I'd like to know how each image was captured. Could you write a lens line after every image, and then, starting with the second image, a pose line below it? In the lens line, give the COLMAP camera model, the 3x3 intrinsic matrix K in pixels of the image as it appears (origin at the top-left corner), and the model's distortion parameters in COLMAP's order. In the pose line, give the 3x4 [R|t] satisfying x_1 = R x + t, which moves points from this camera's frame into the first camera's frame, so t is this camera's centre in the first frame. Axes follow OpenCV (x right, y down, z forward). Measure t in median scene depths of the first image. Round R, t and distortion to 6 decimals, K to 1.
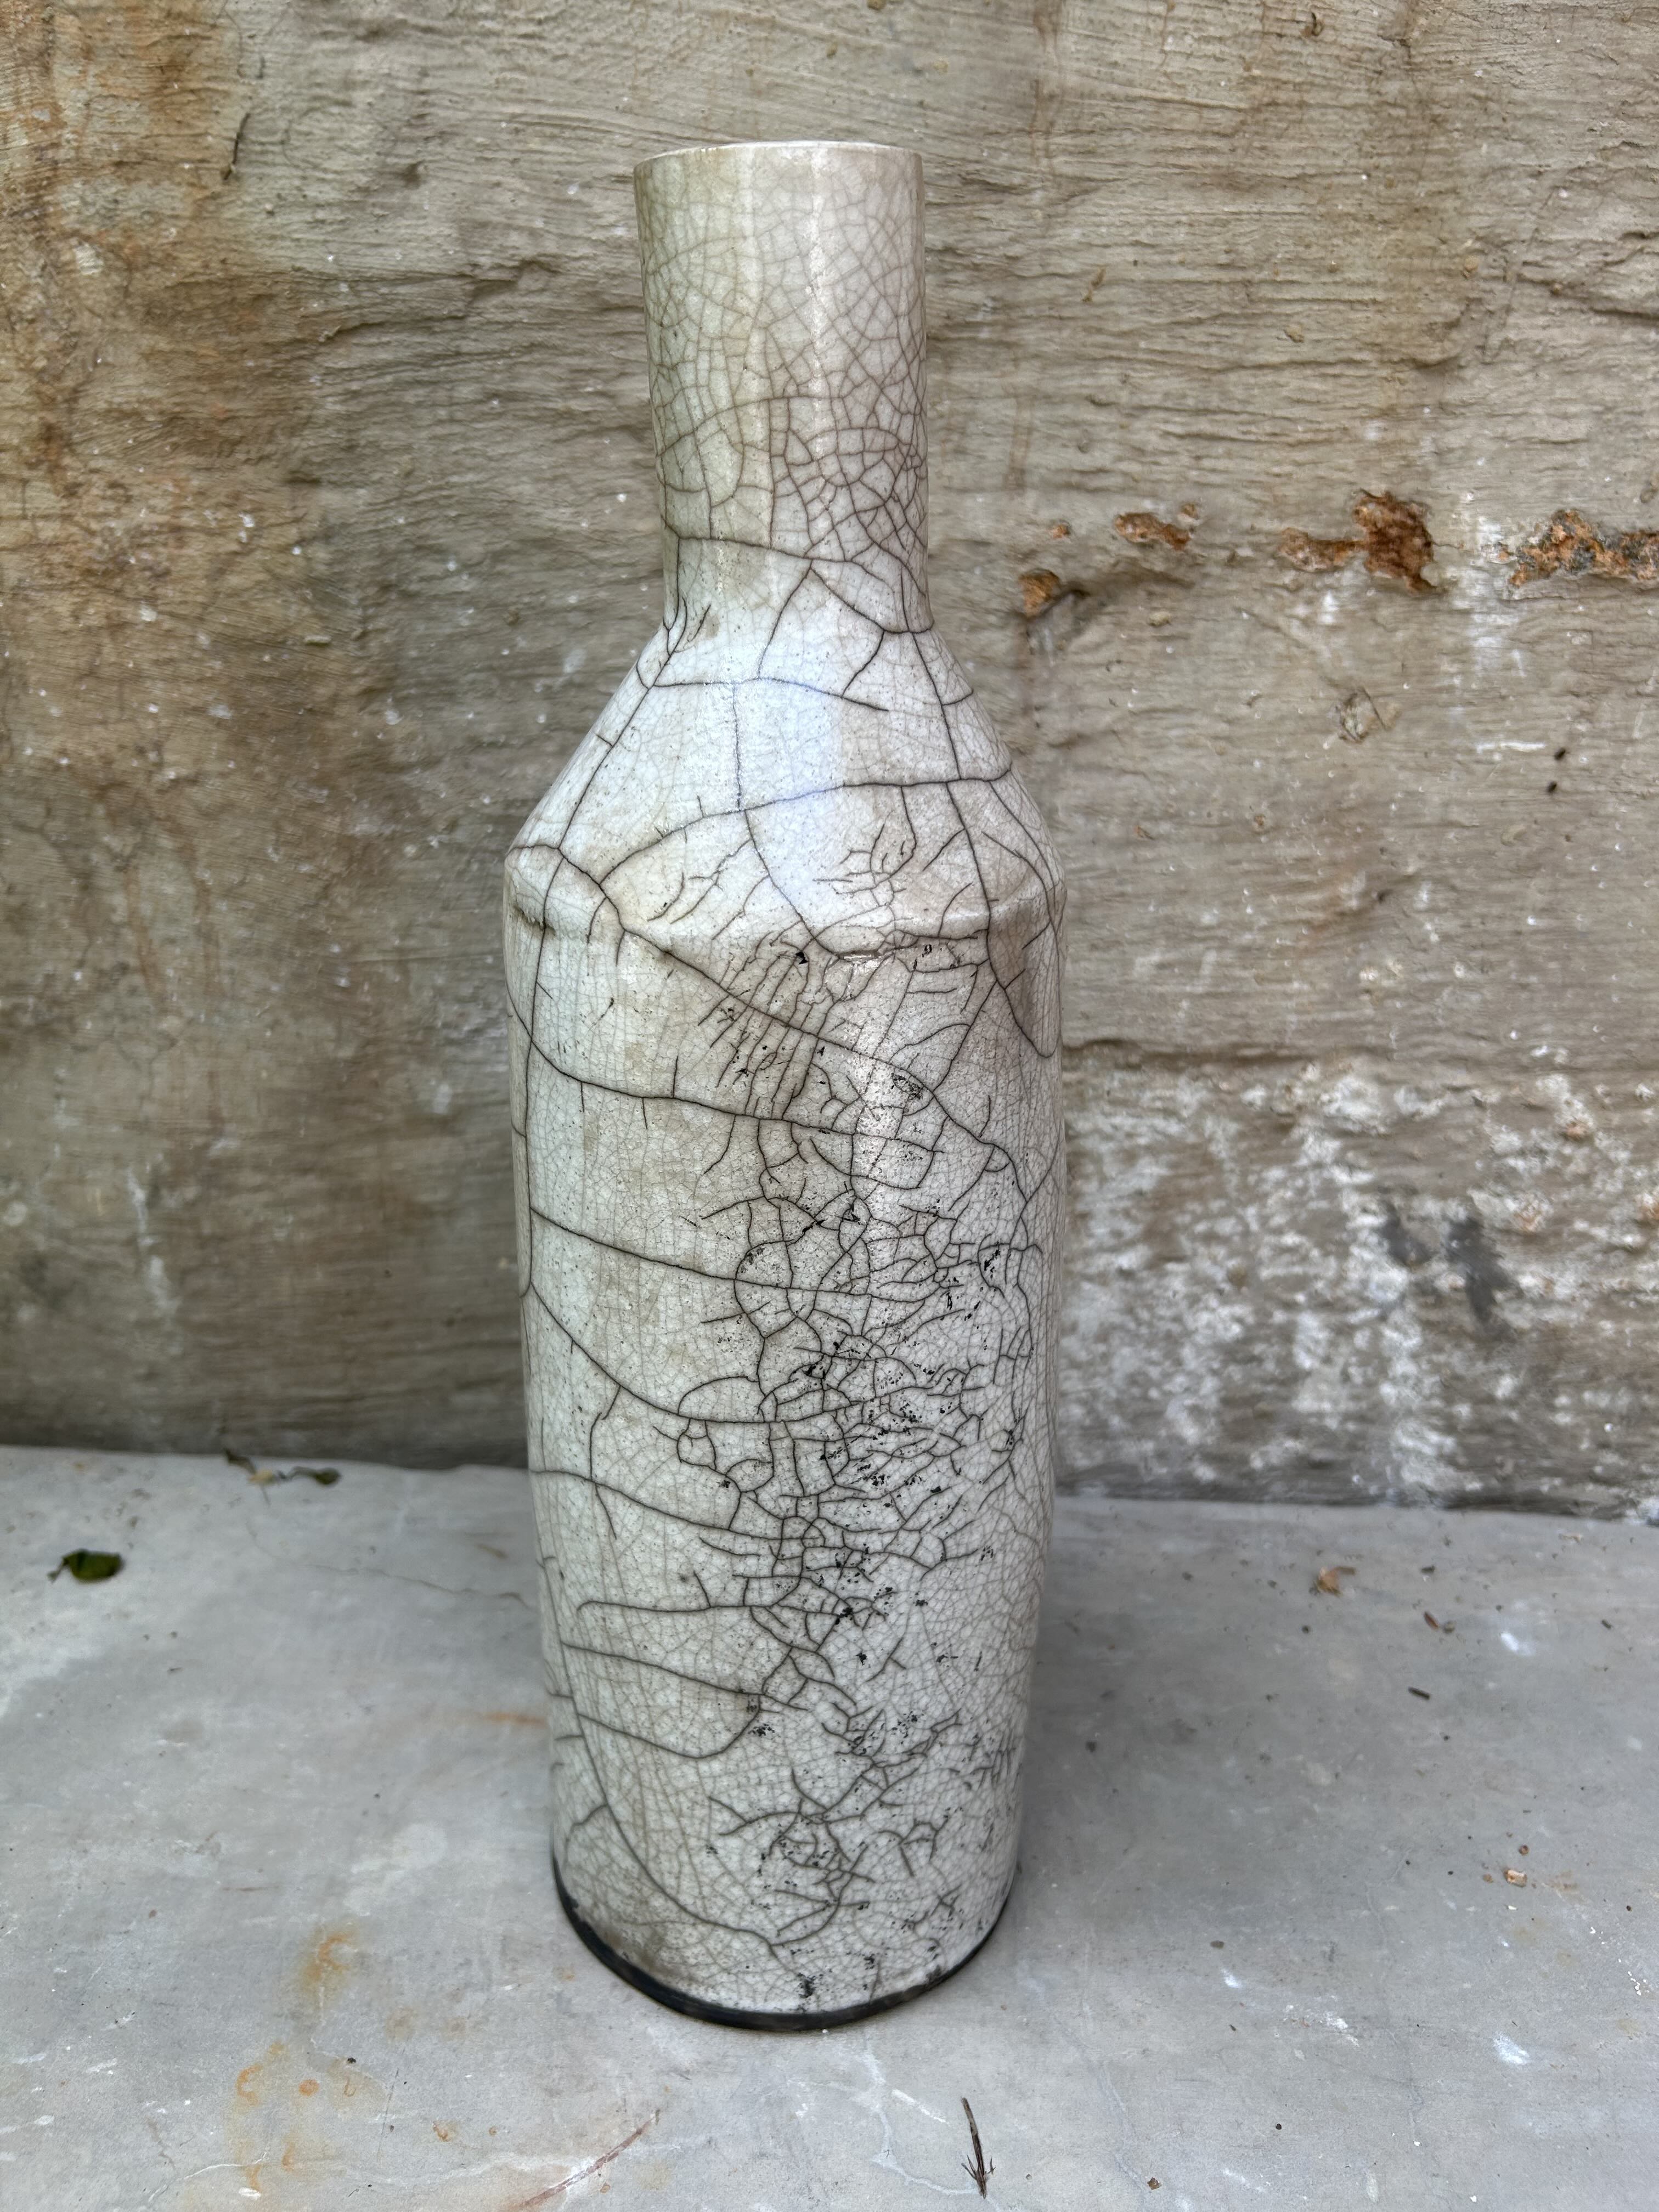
lens RADIAL K [[1716.5, 0, 827.4], [0, 1716.5, 1105.7], [0, 0, 1]] dist [0.011658, -0.030542]
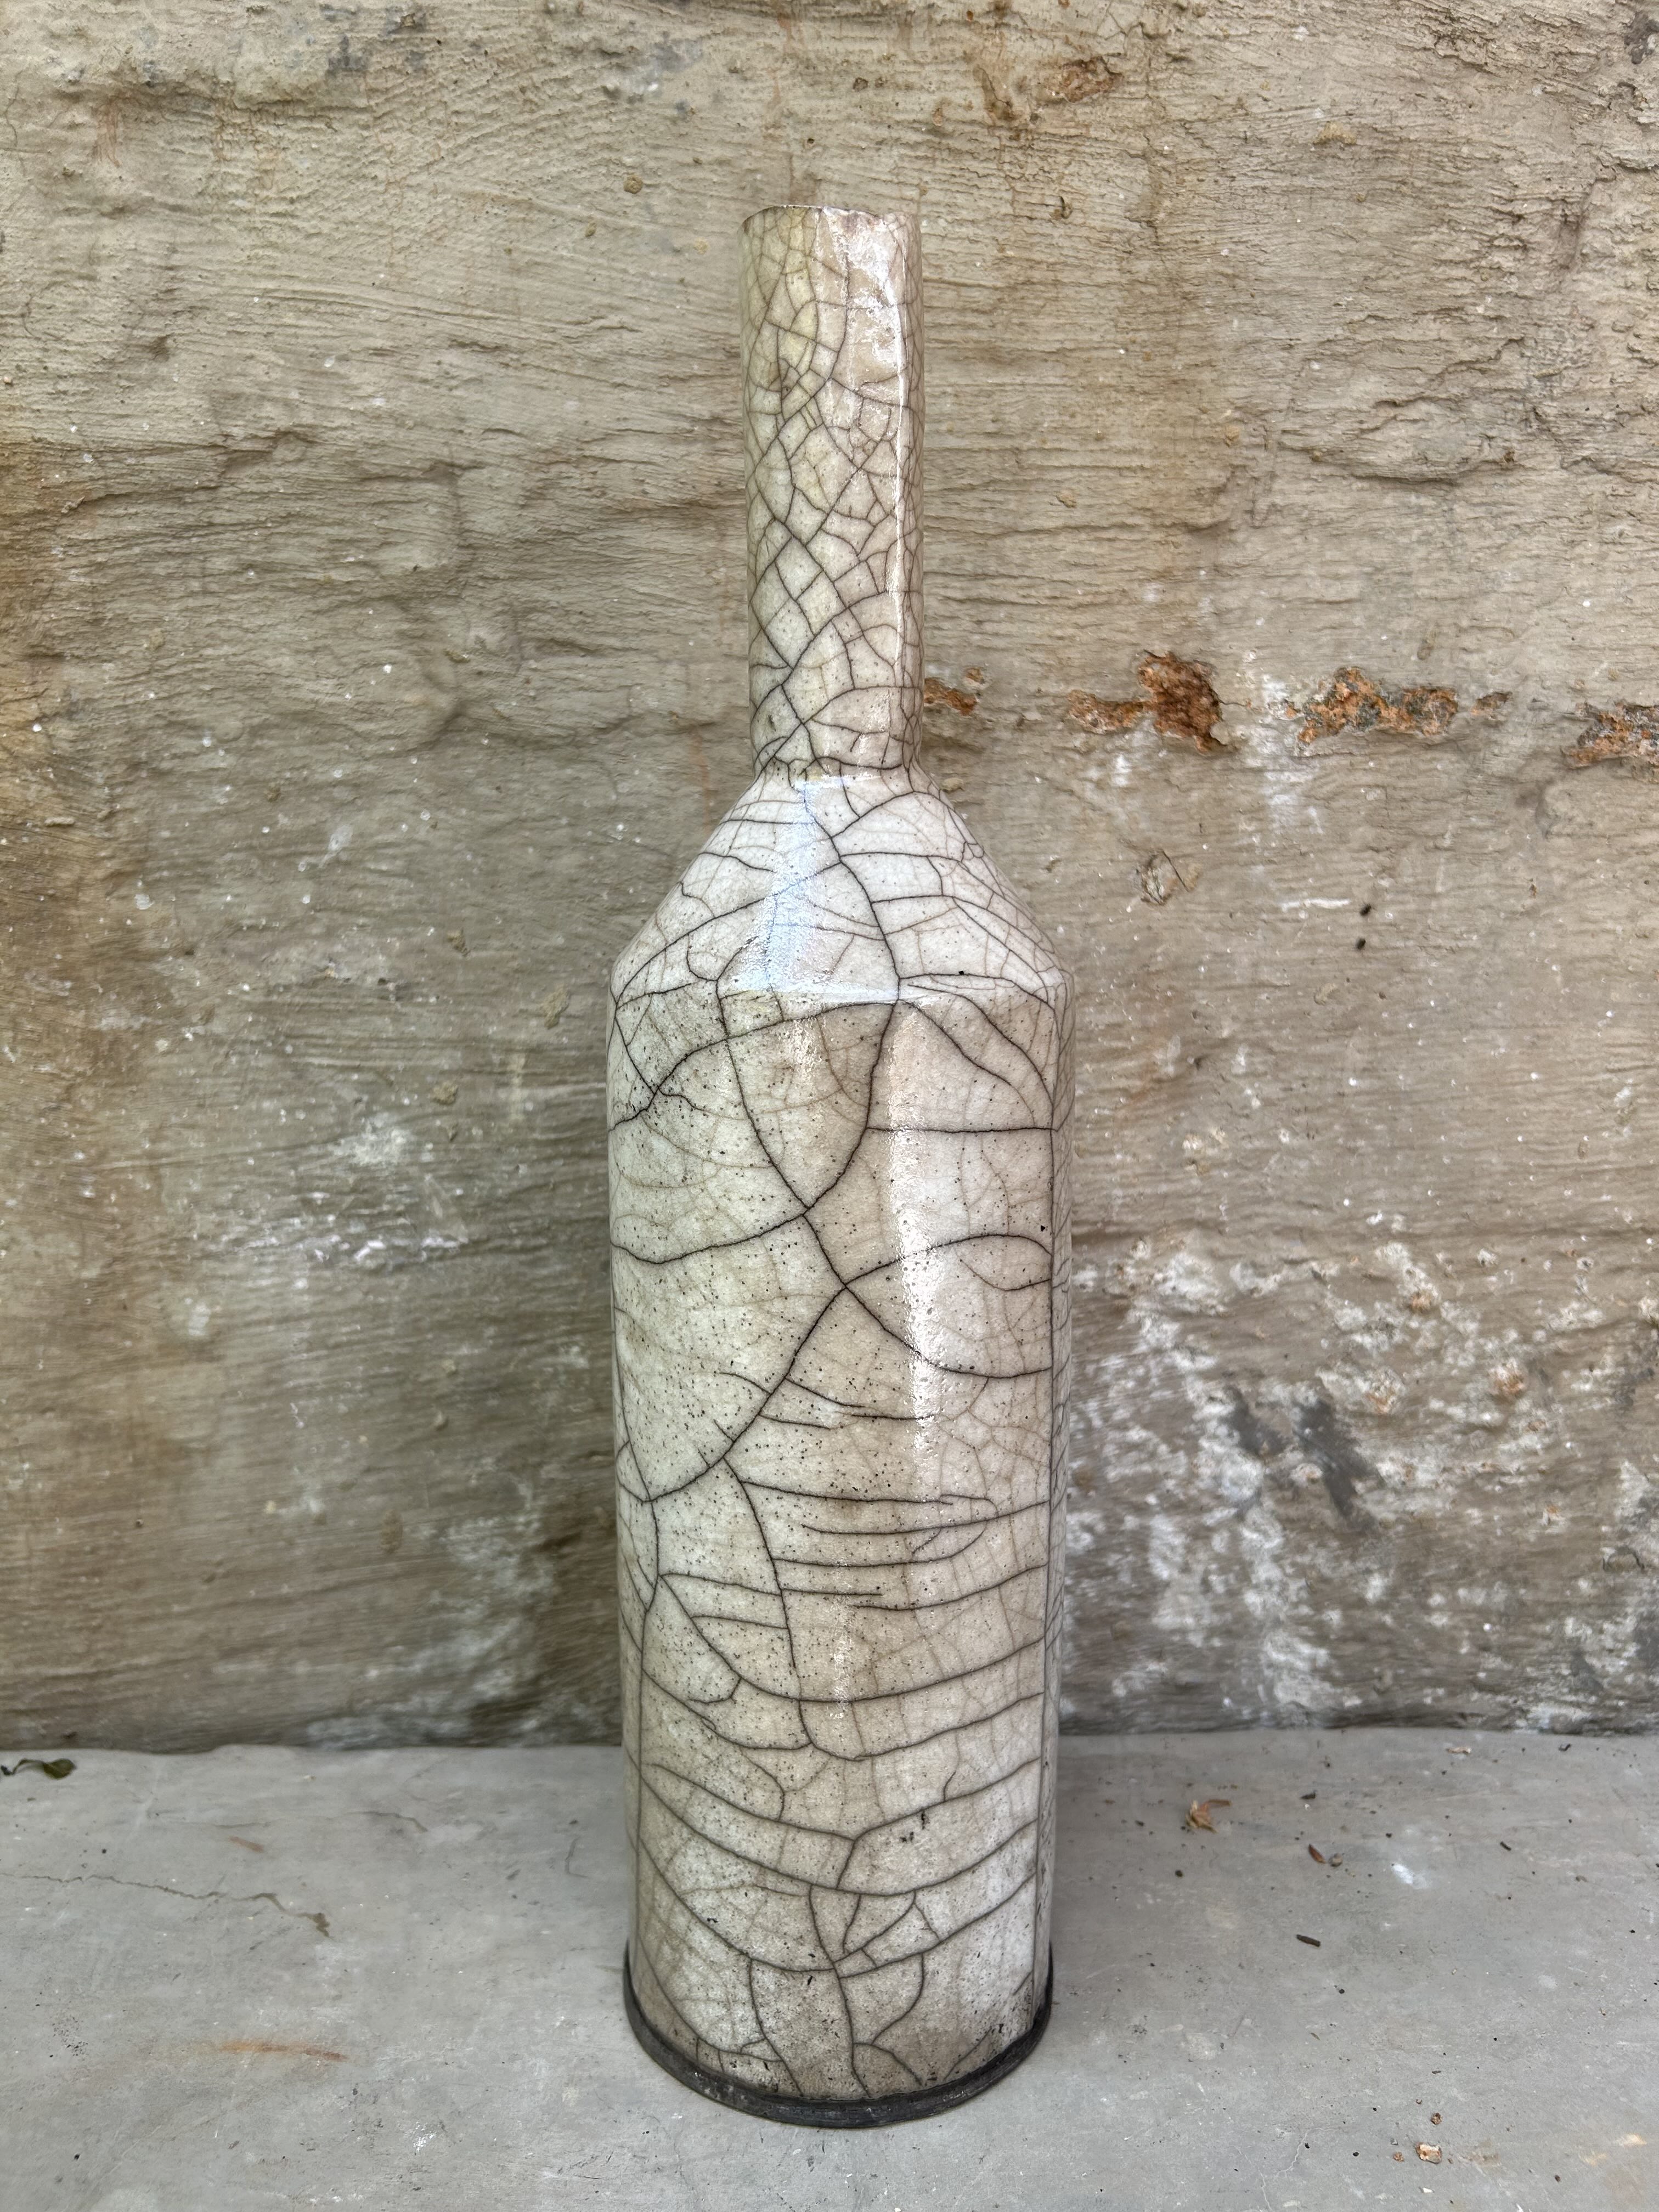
lens RADIAL K [[1716.5, 0, 838.6], [0, 1716.5, 1092.3], [0, 0, 1]] dist [0.011658, -0.030542]
pose [[0.996110, -0.030519, 0.082661, 0.042953], [0.043532, 0.986072, -0.160520, 0.041964], [-0.076611, 0.163494, 0.983565, 0.075929]]
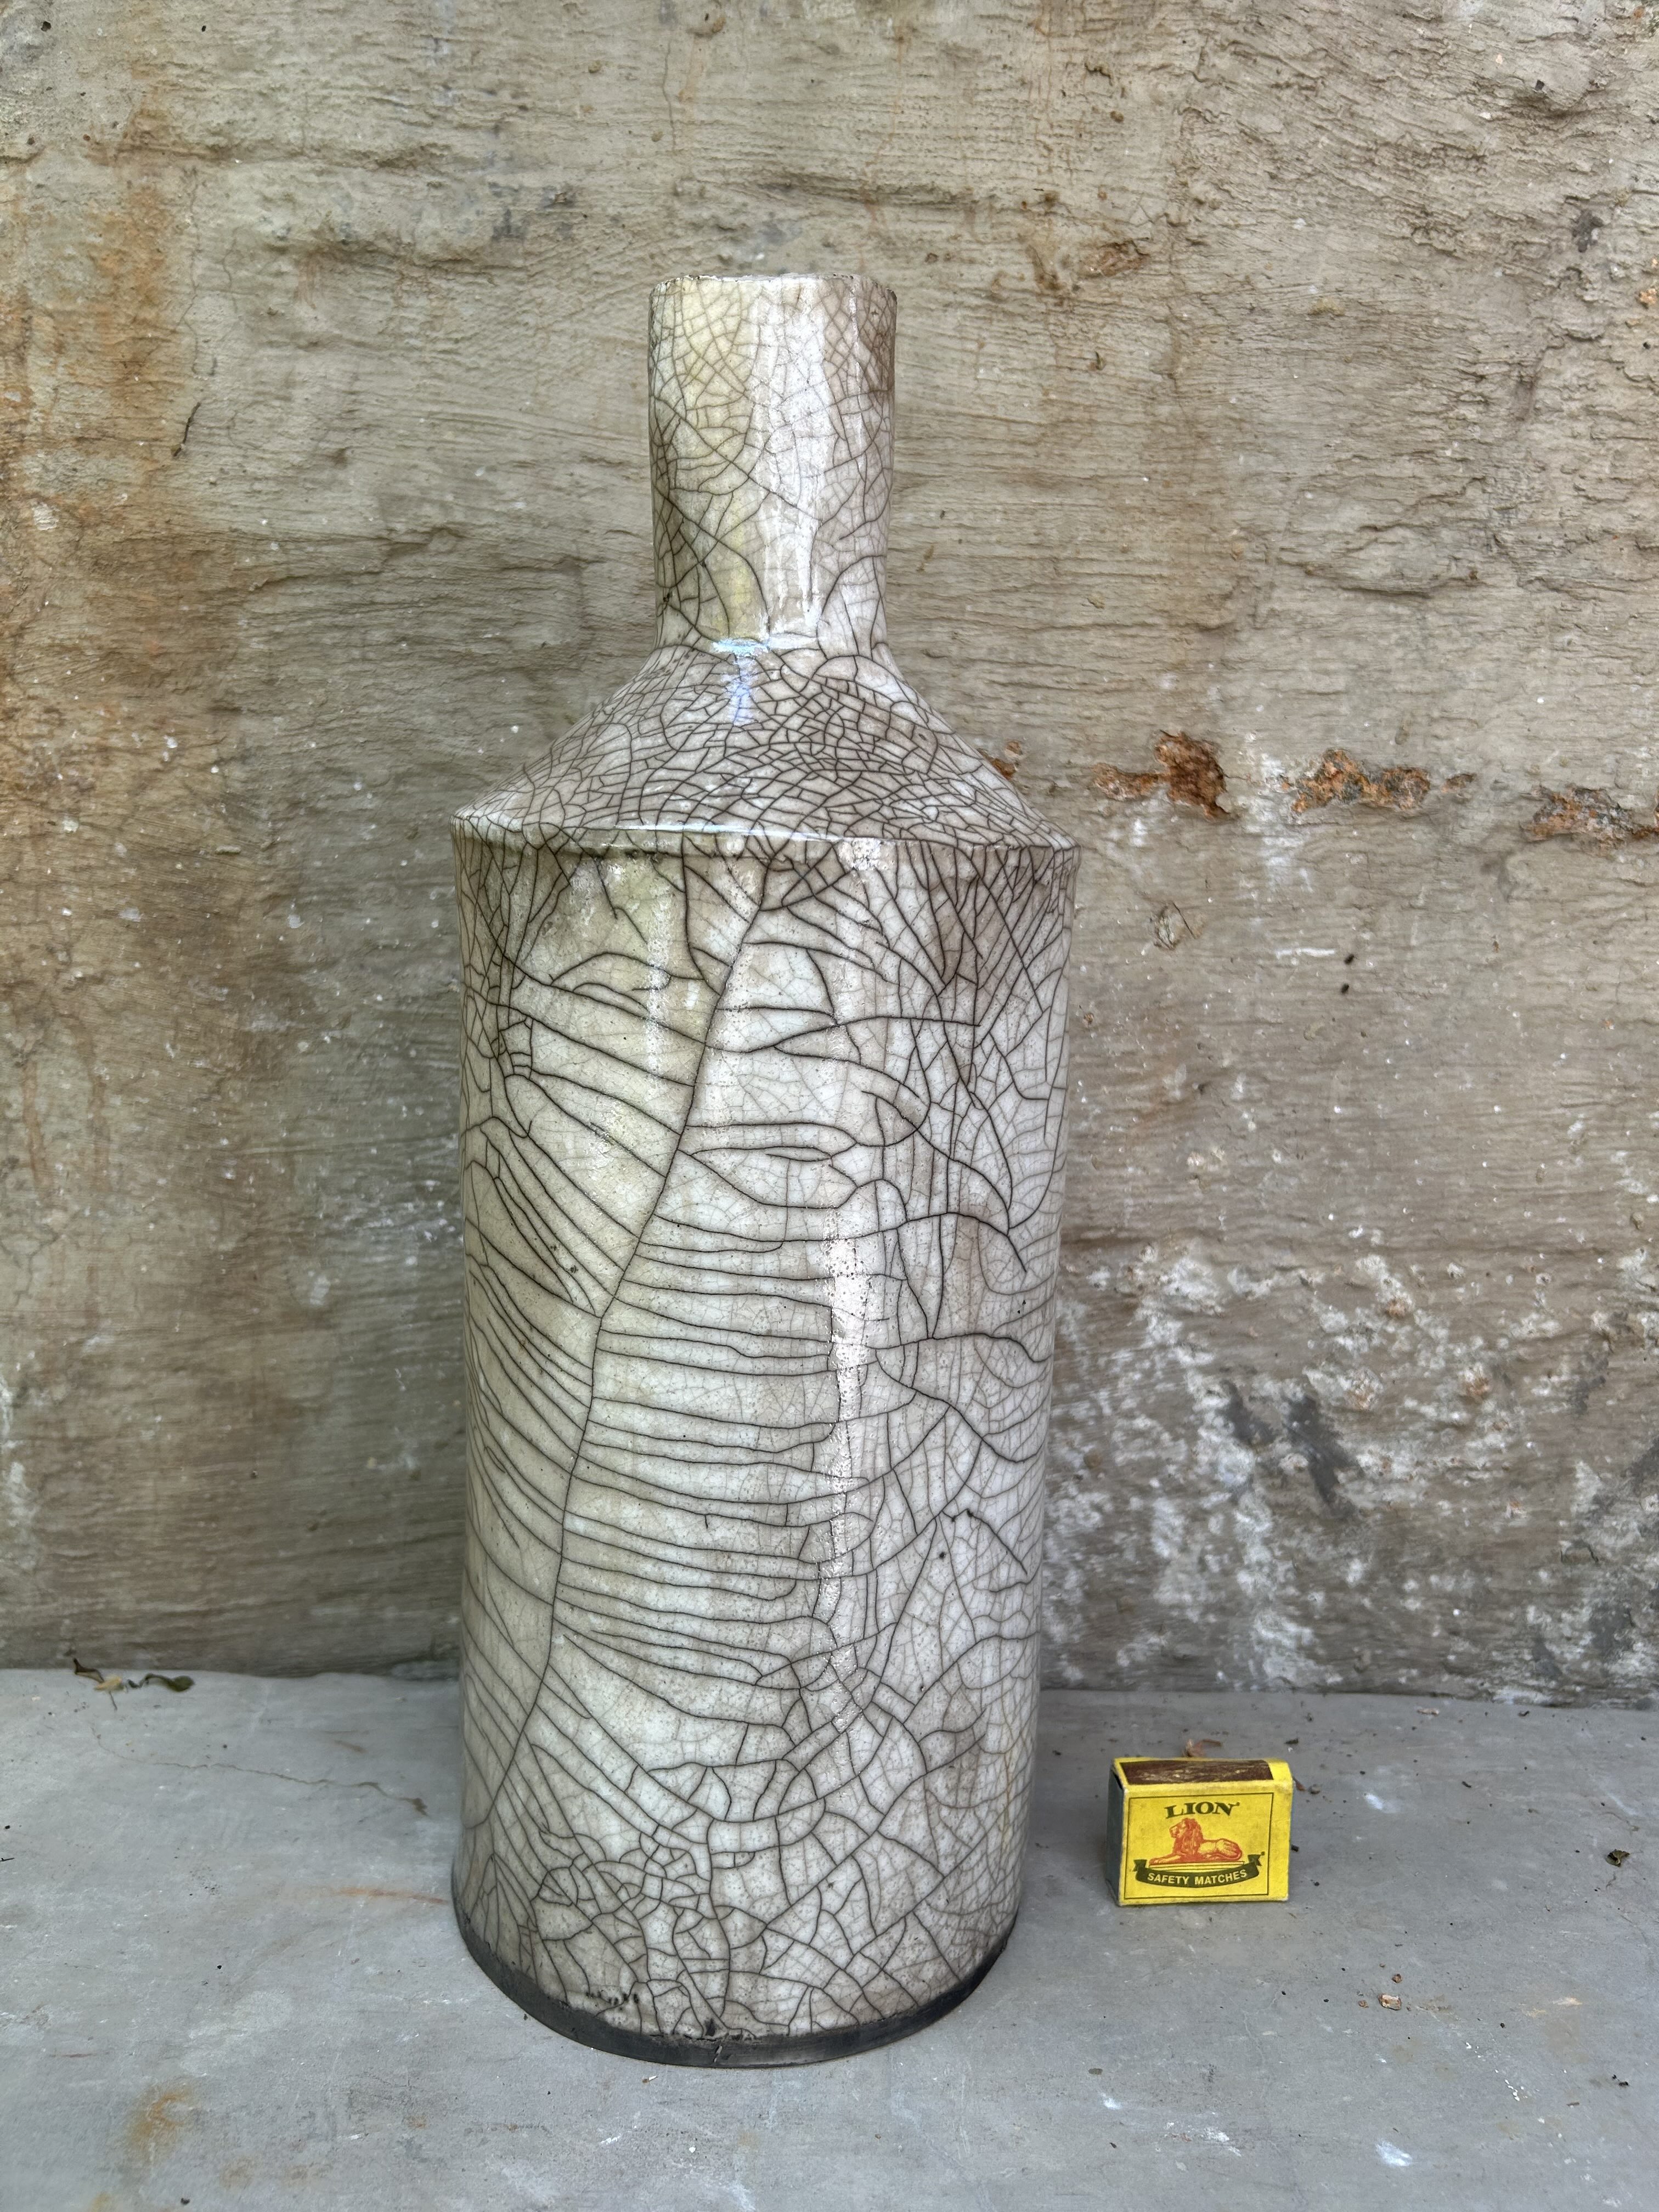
lens RADIAL K [[1716.5, 0, 827.4], [0, 1716.5, 1108.2], [0, 0, 1]] dist [0.011658, -0.030542]
pose [[0.997231, 0.002419, 0.074324, 0.001343], [0.014517, 0.973909, -0.226476, 0.141112], [-0.072932, 0.226928, 0.971177, -0.048277]]
